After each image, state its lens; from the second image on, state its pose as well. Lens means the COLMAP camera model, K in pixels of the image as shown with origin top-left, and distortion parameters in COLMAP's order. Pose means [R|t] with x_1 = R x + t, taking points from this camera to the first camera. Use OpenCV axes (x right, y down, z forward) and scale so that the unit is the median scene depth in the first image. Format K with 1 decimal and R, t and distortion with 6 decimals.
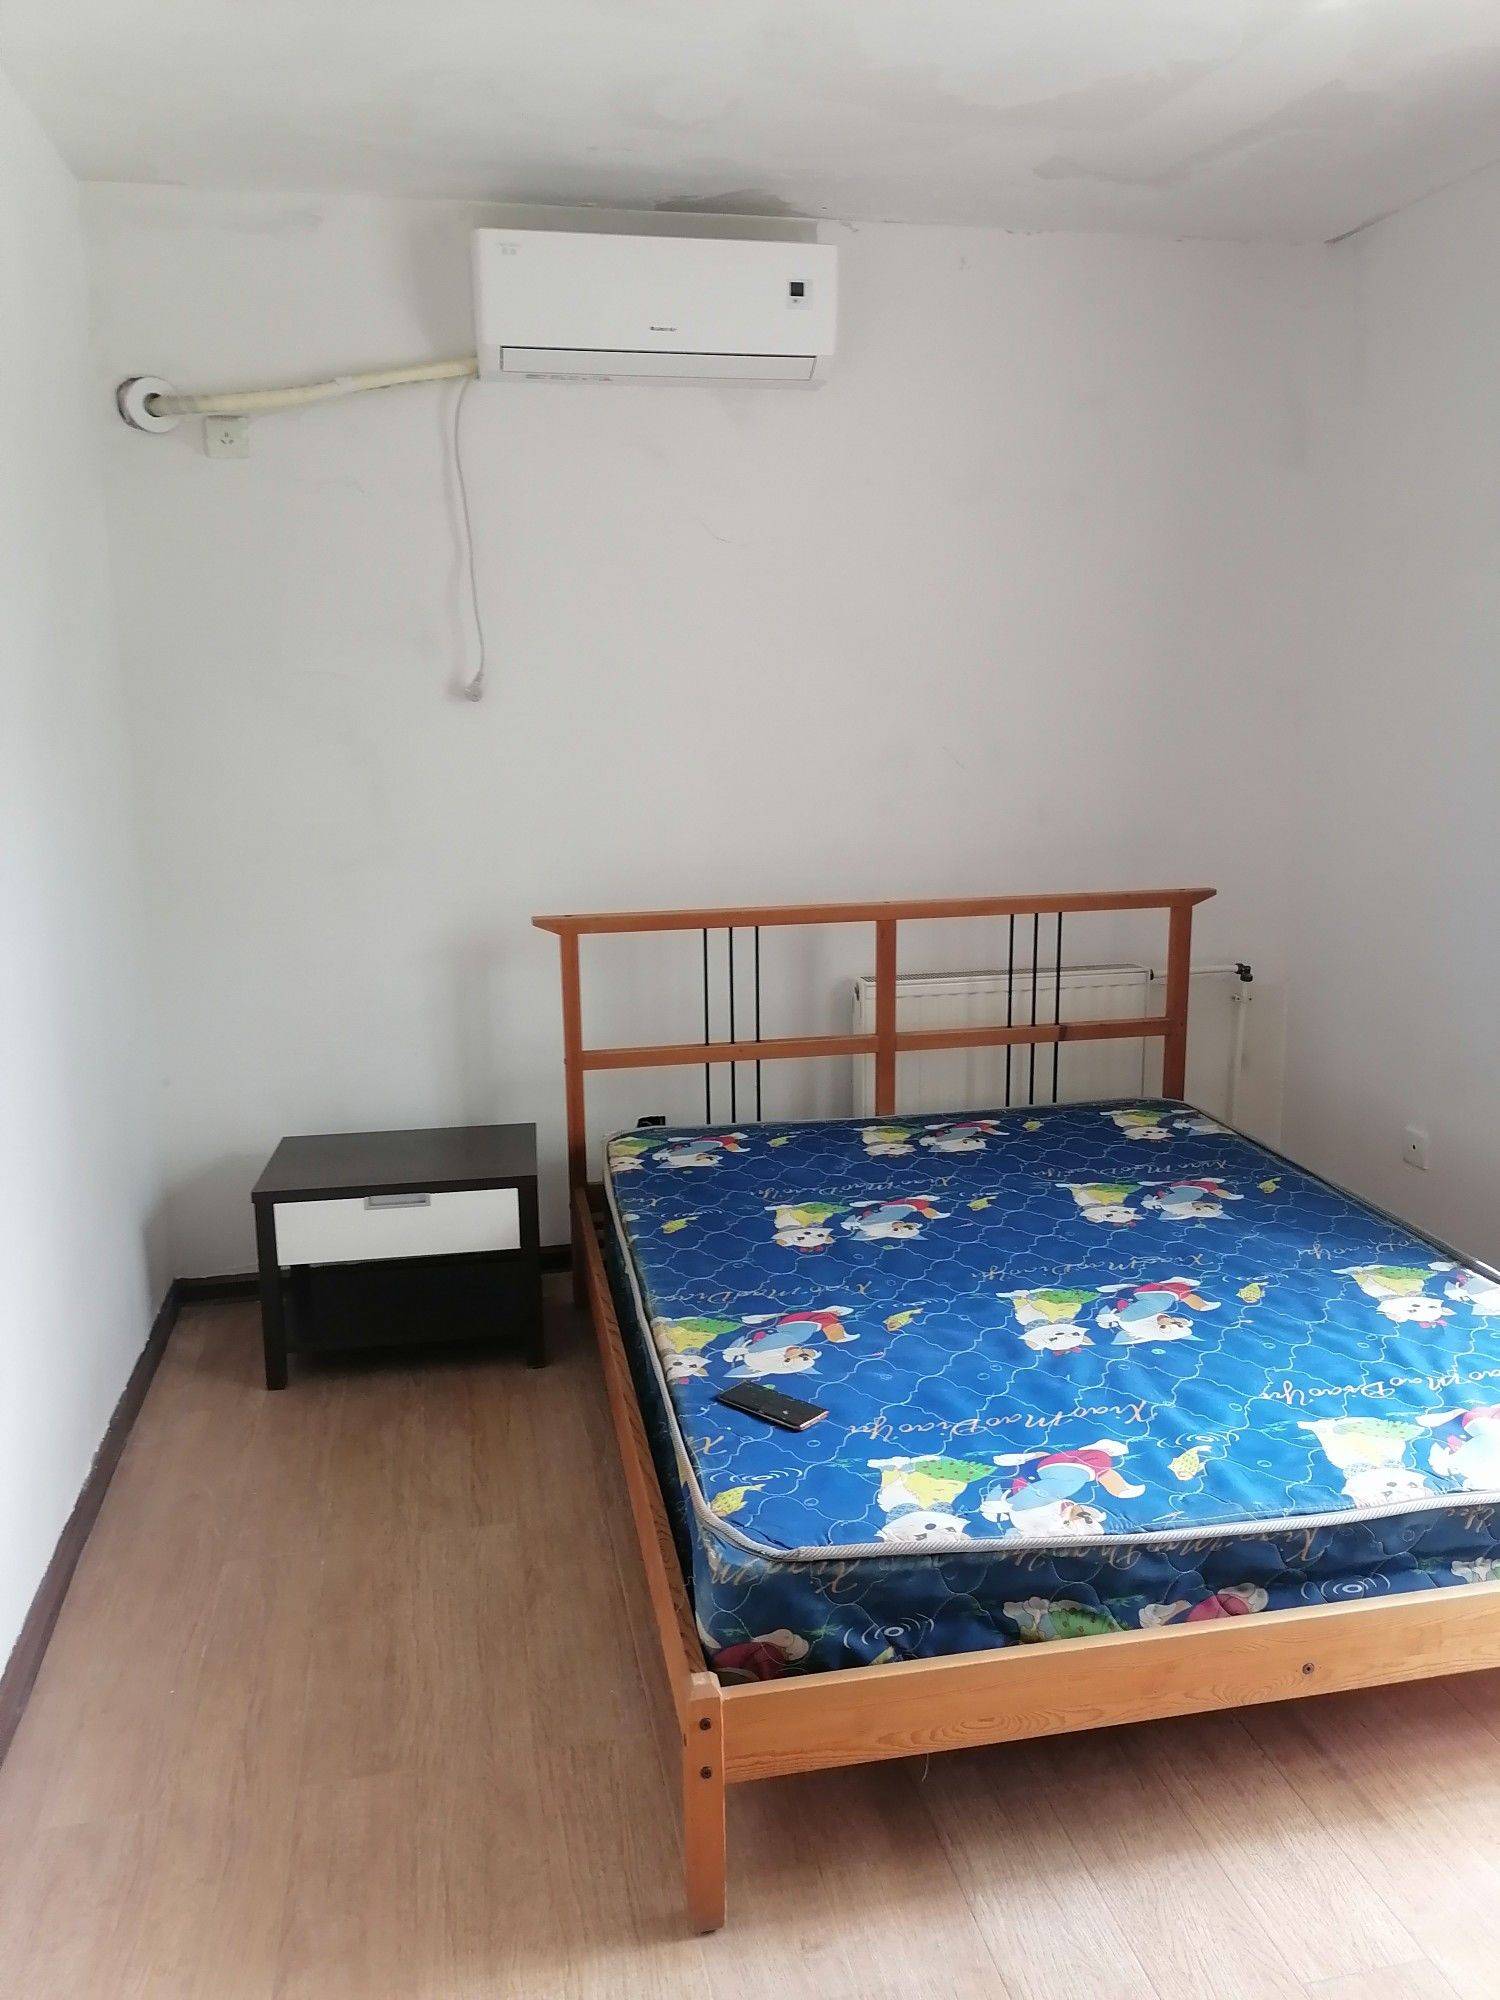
lens RADIAL K [[1504.2, 0, 766.2], [0, 1504.2, 992.8], [0, 0, 1]] dist [0.047300, -0.032672]
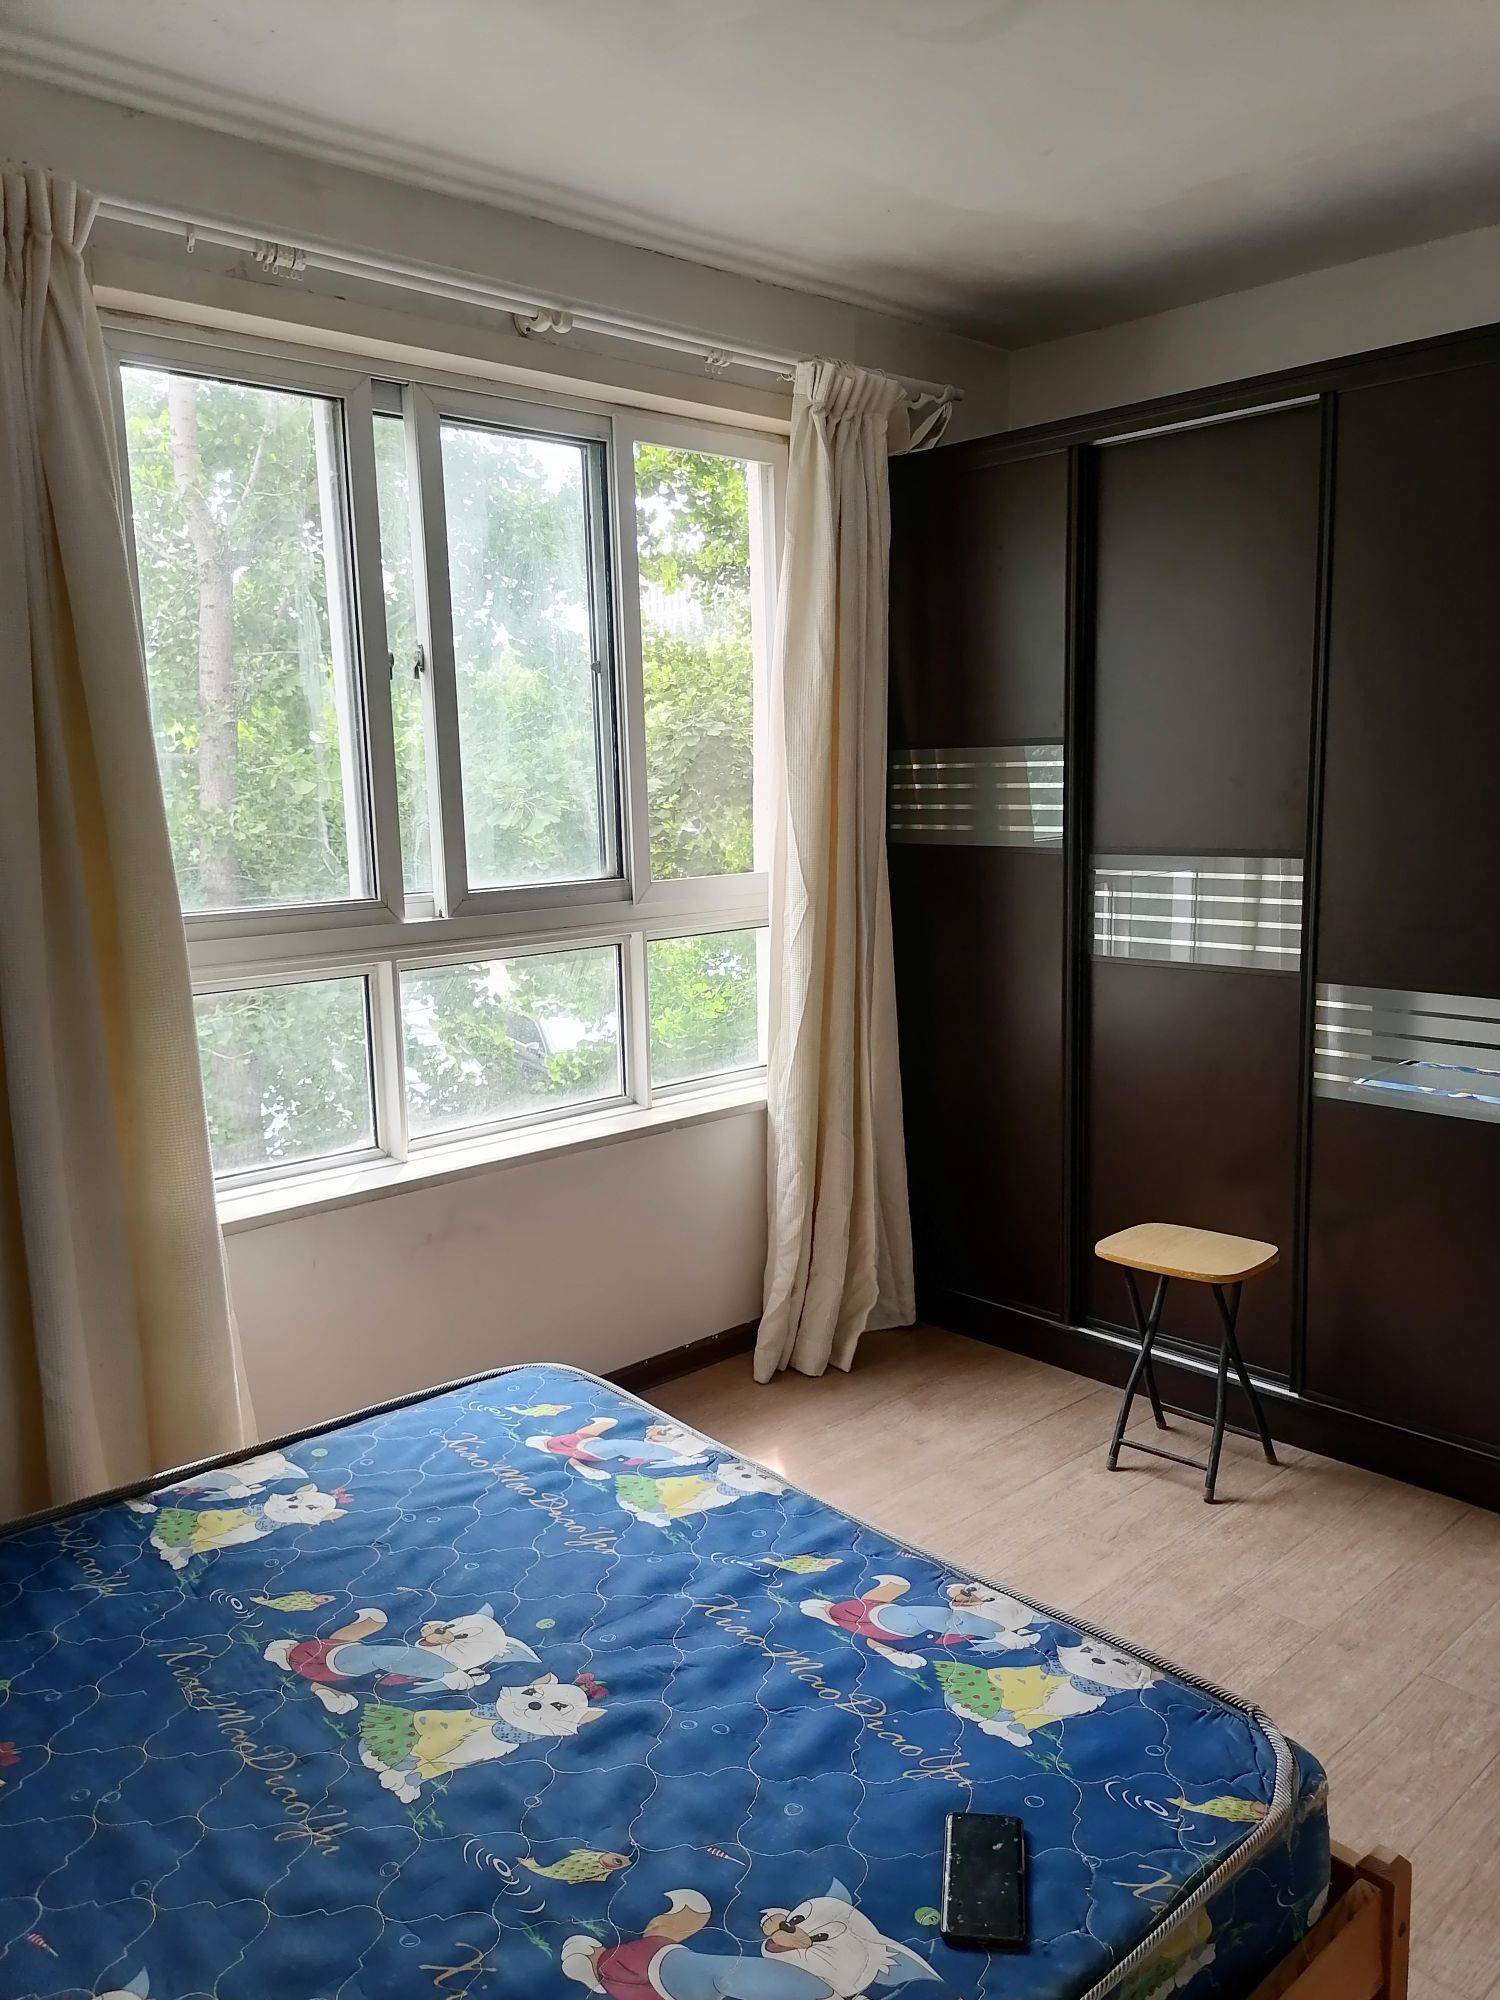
lens RADIAL K [[1504.2, 0, 736.3], [0, 1504.2, 1004.7], [0, 0, 1]] dist [0.047300, -0.032672]
pose [[-0.503410, -0.112507, 0.856692, -0.462451], [0.192955, 0.951810, 0.238382, -0.254414], [-0.842227, 0.285307, -0.457442, 1.312245]]
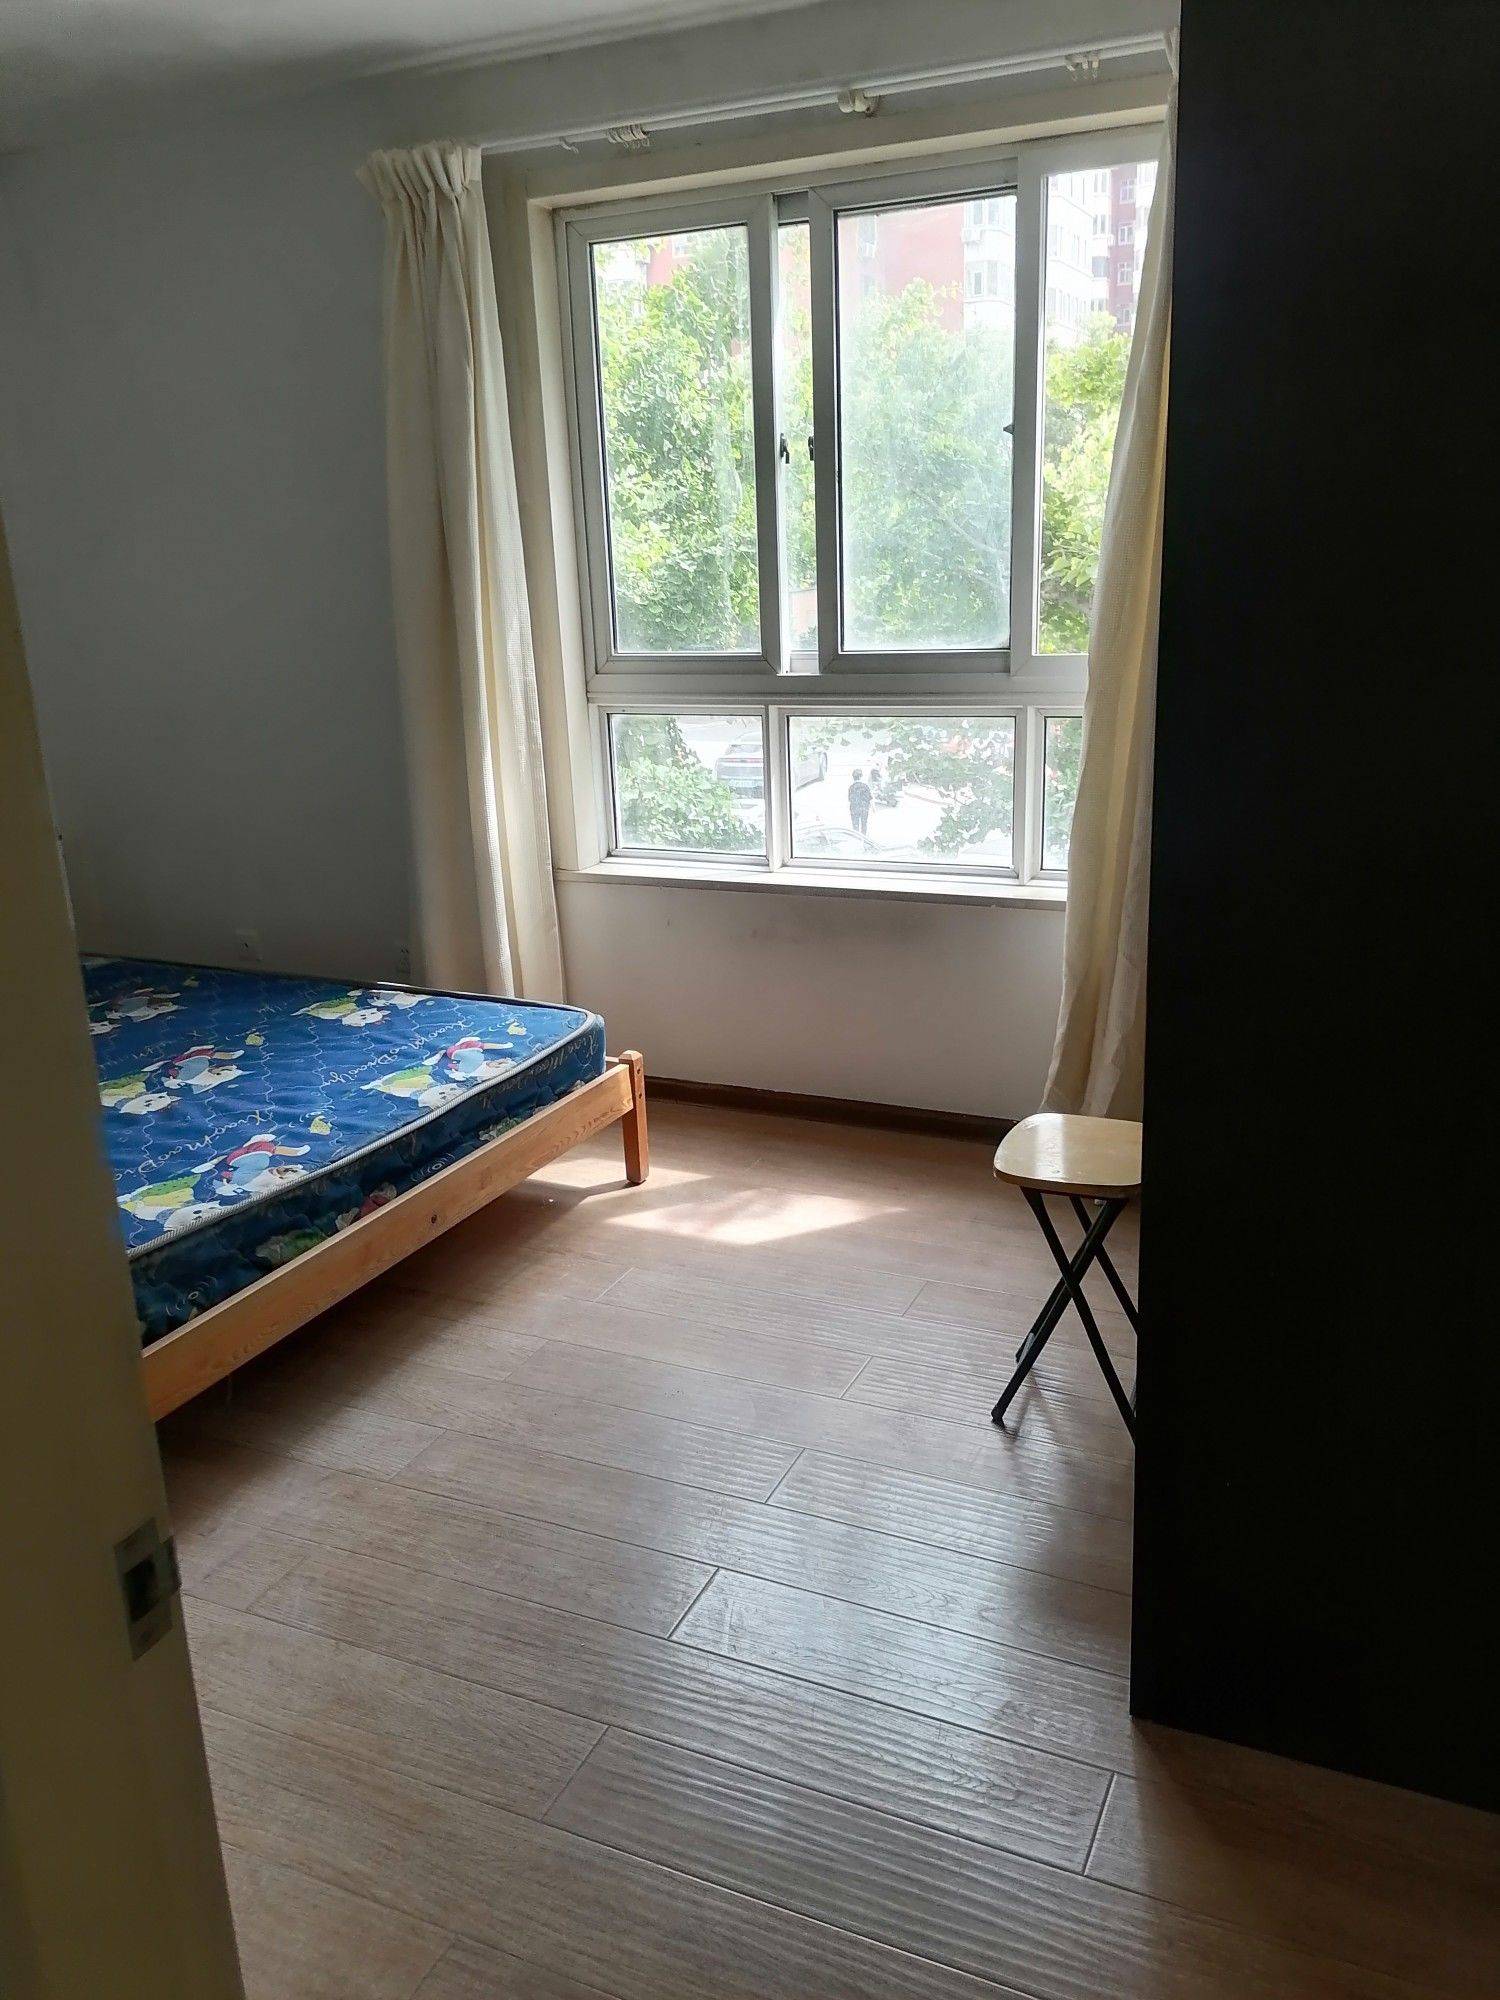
lens RADIAL K [[1504.2, 0, 770.3], [0, 1504.2, 1001.8], [0, 0, 1]] dist [0.047300, -0.032672]
pose [[0.596077, -0.234076, 0.768050, -0.493987], [0.179595, 0.971195, 0.156606, 0.051882], [-0.782584, 0.044588, 0.620946, -0.188022]]
